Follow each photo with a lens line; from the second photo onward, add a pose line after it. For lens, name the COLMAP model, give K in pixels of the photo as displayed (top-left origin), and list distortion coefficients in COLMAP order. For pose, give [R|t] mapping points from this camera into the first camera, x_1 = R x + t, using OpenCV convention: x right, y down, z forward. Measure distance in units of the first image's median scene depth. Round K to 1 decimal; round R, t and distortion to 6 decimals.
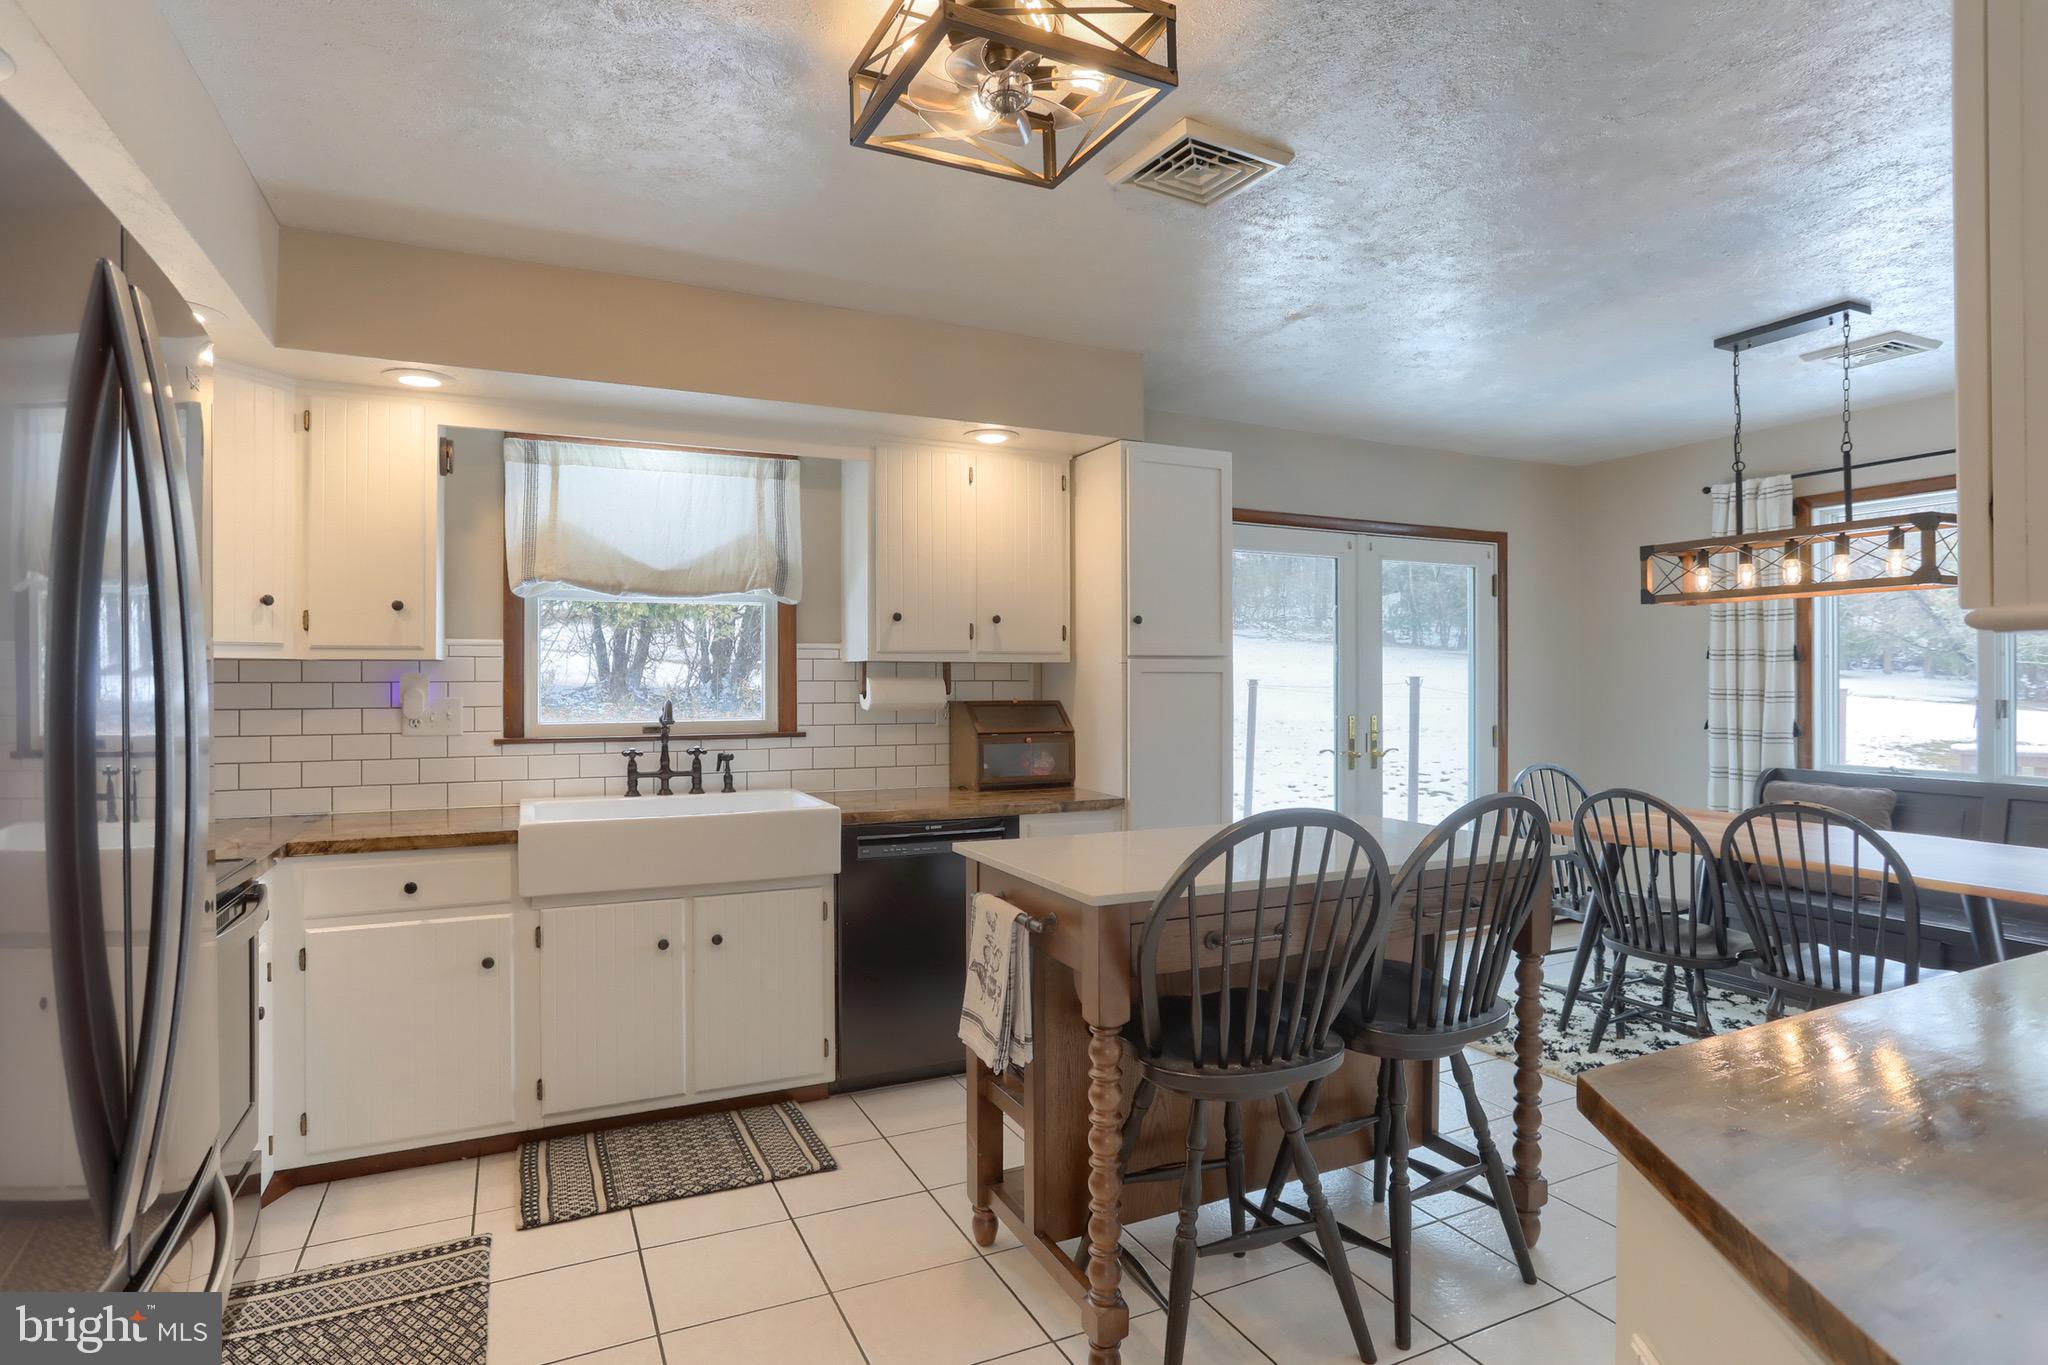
lens RADIAL K [[997.1, 0, 1055.2], [0, 997.1, 677.2], [0, 0, 1]] dist [-0.062354, 0.032478]
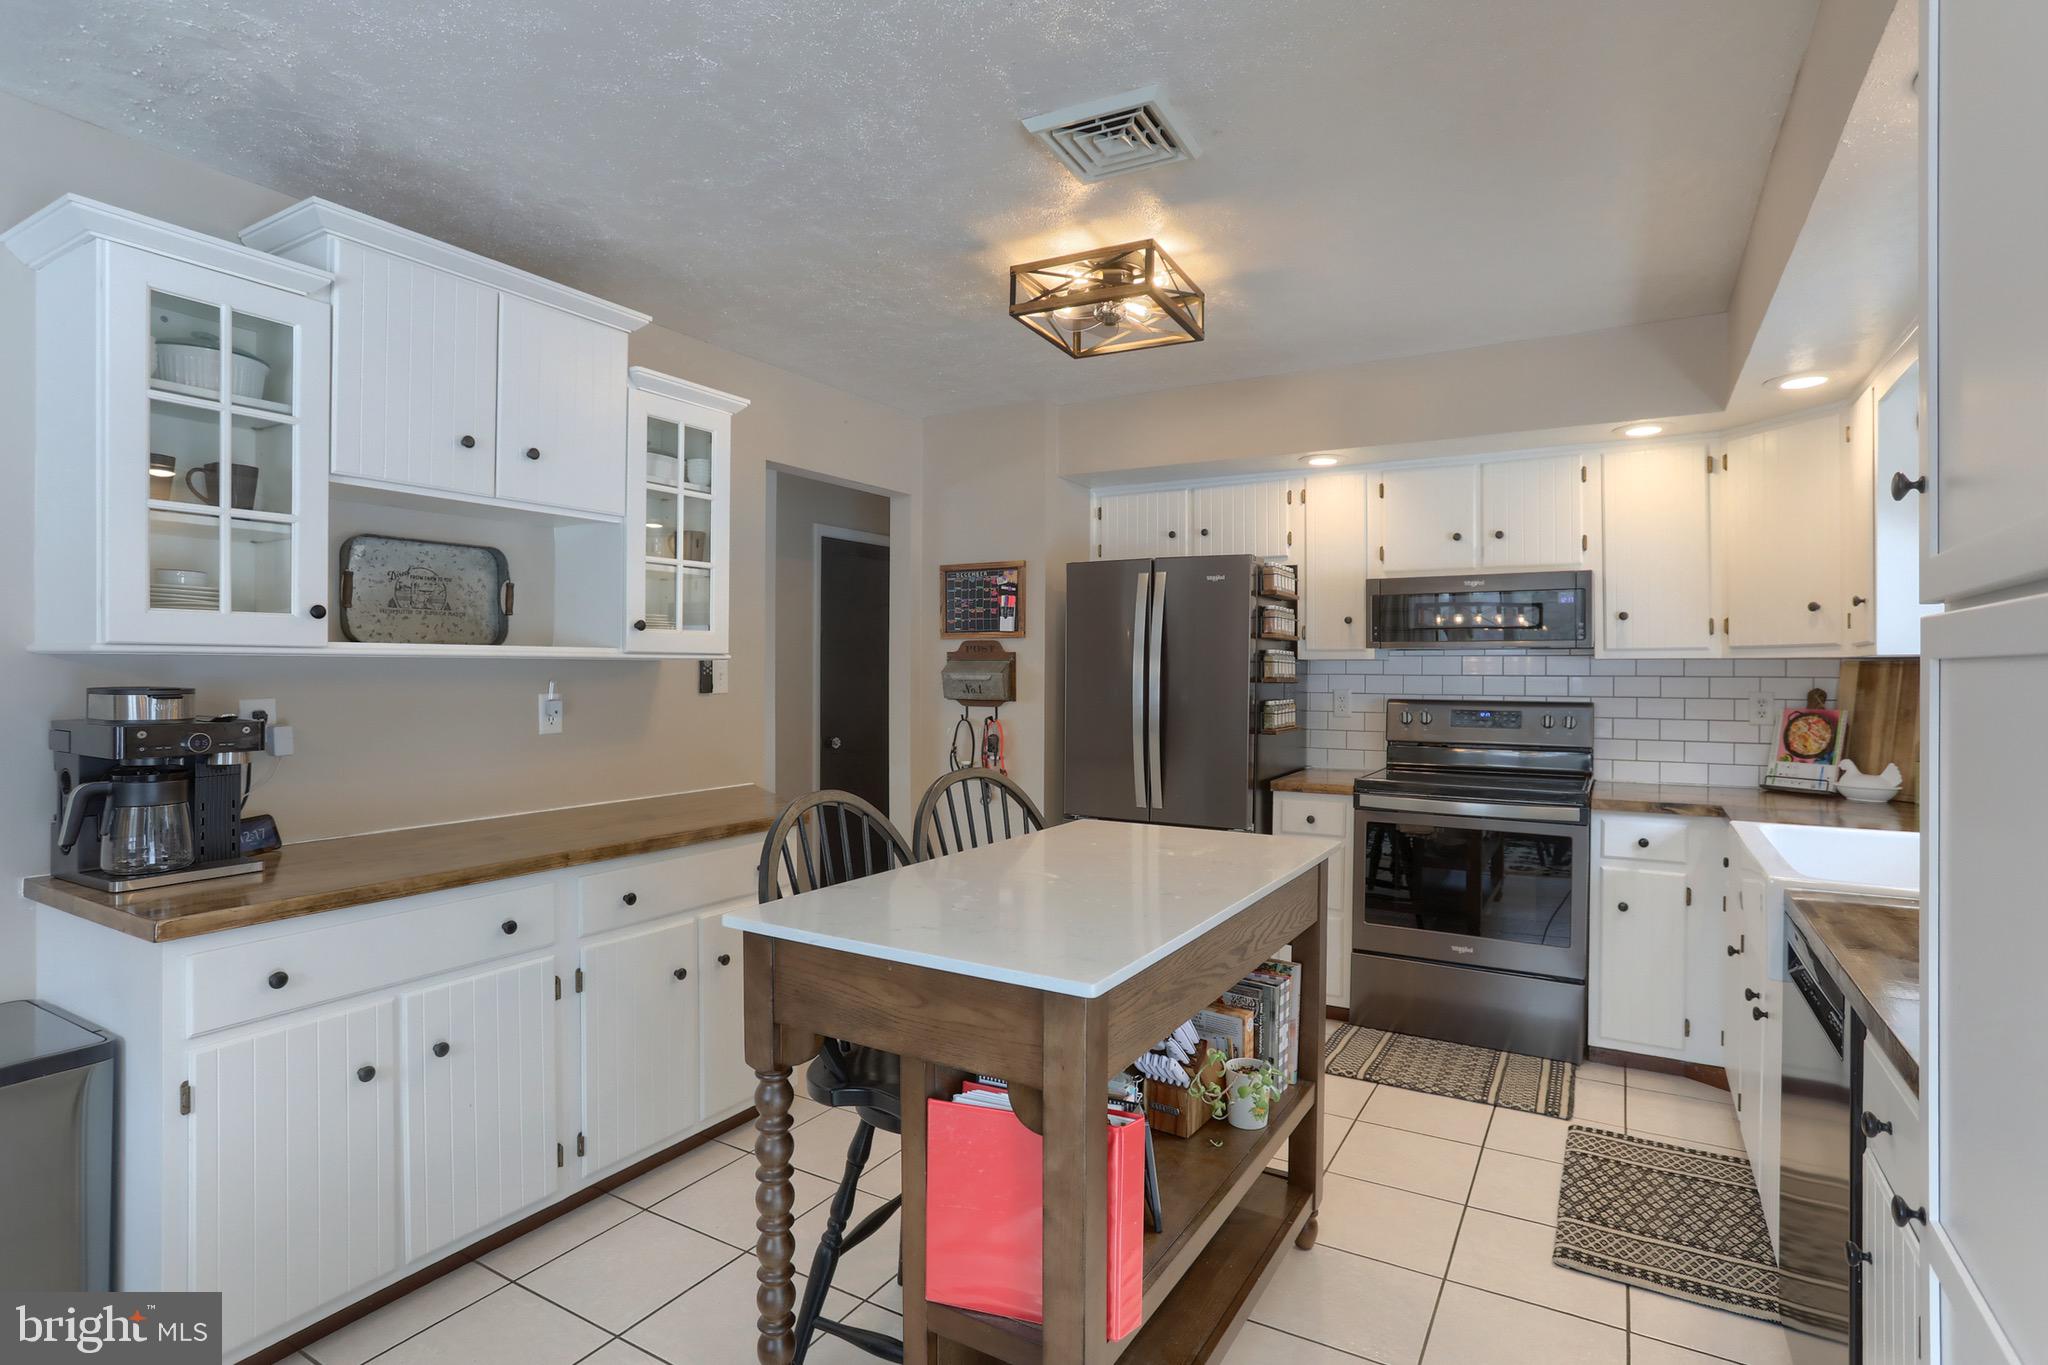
lens RADIAL K [[1027.1, 0, 1023.7], [0, 1027.1, 667.8], [0, 0, 1]] dist [-0.065823, 0.041281]
pose [[-0.837193, -0.003337, -0.546898, 0.487999], [-0.002708, 0.999994, -0.001956, -0.001707], [0.546901, -0.000157, -0.837197, 1.160648]]
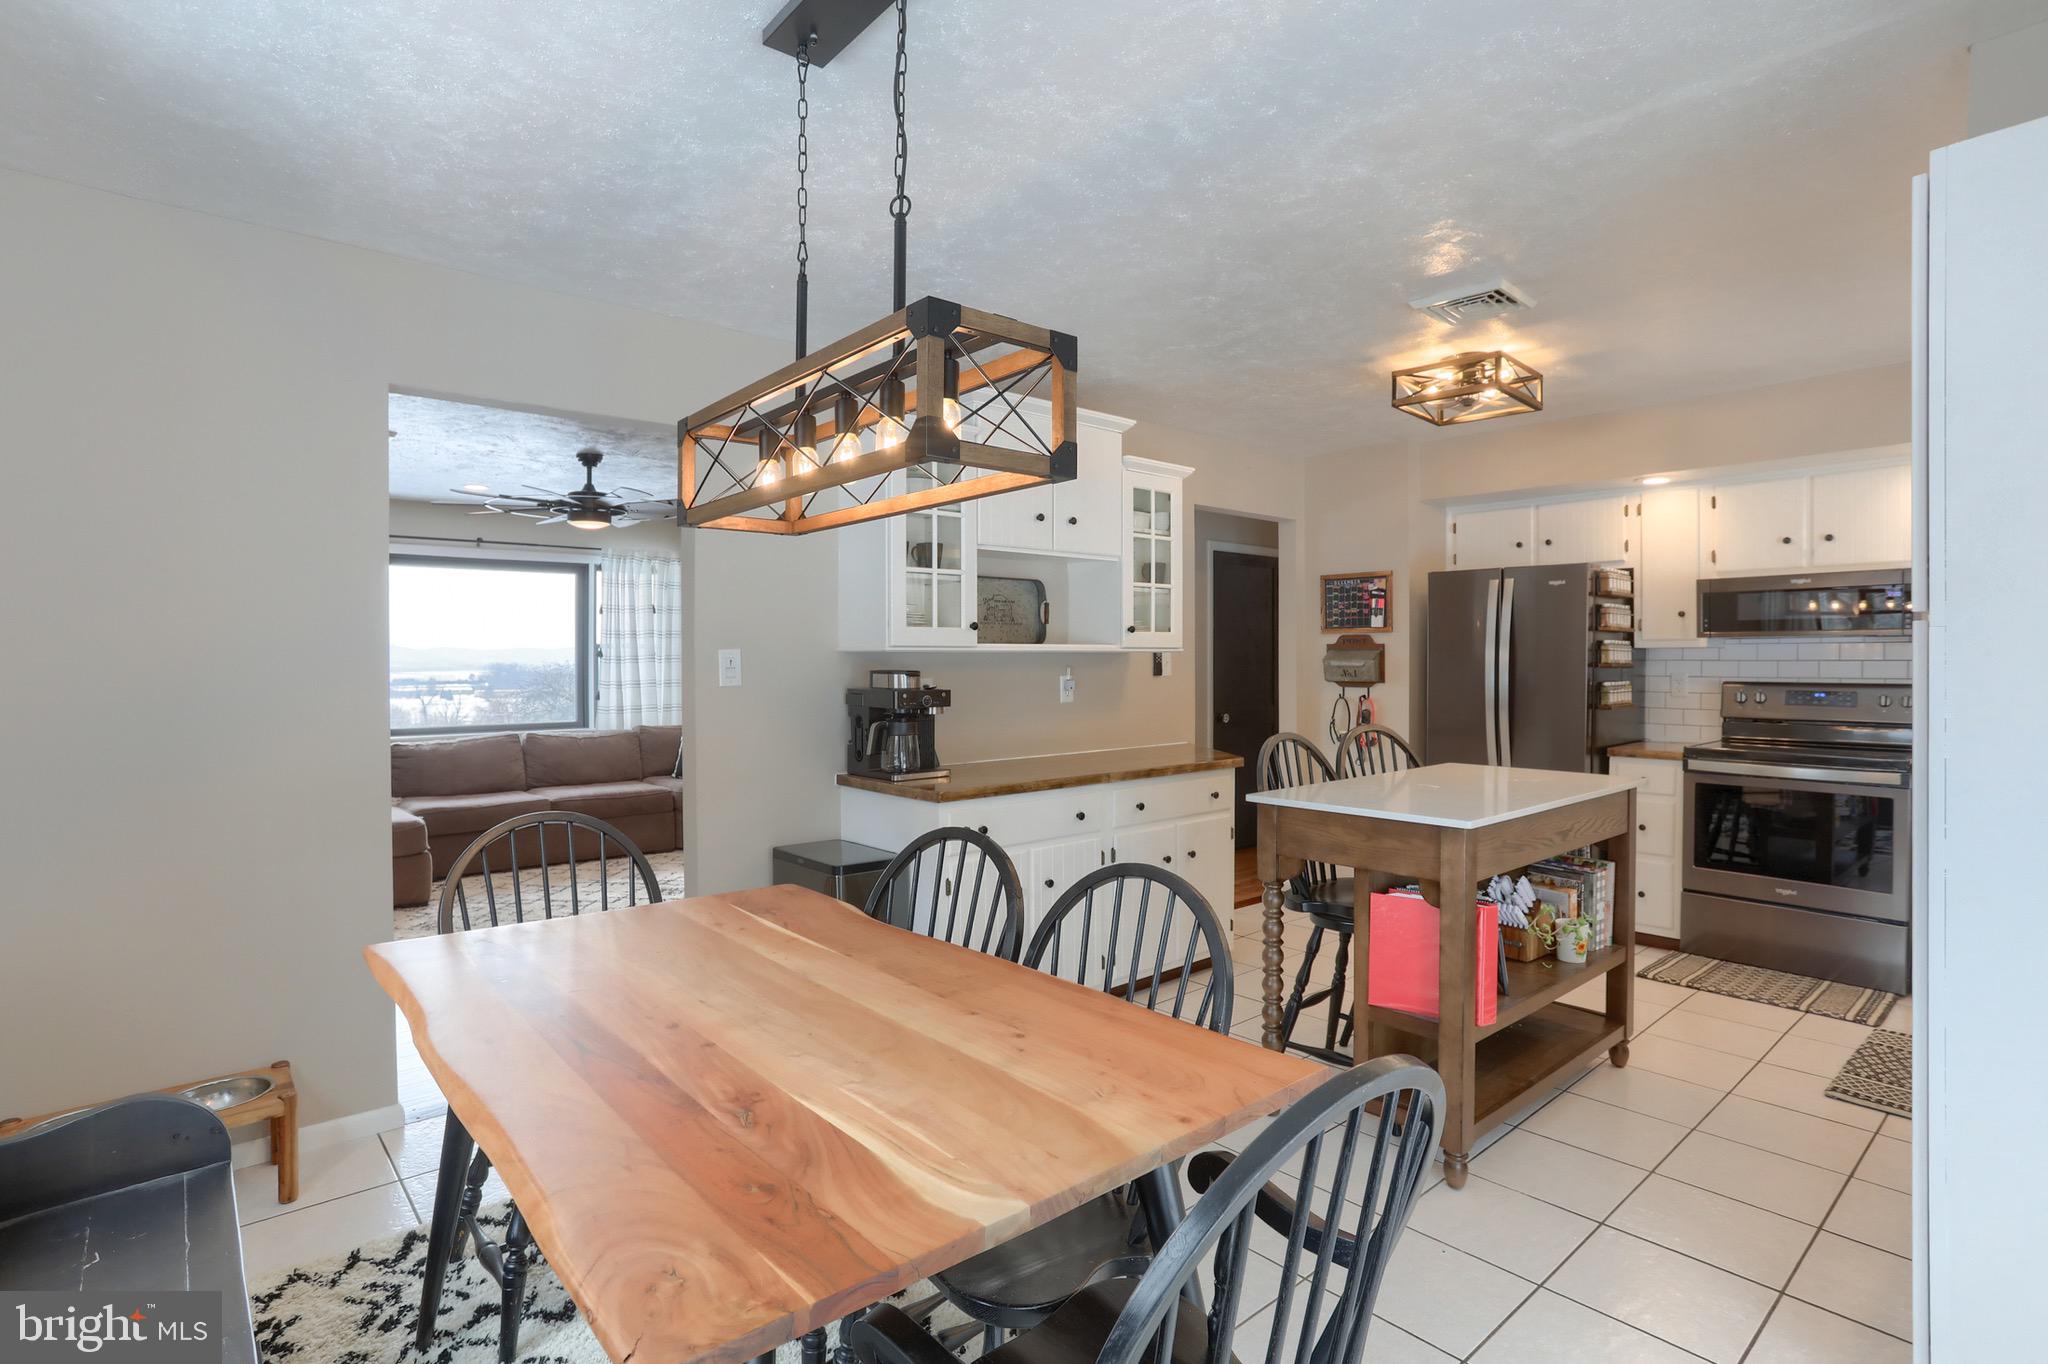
lens RADIAL K [[1027.1, 0, 1023.7], [0, 1027.1, 667.3], [0, 0, 1]] dist [-0.065823, 0.041281]
pose [[-0.965574, 0.005171, -0.260077, 0.754193], [0.003284, 0.999965, 0.007690, -0.001096], [0.260108, 0.006571, -0.965557, 1.473307]]
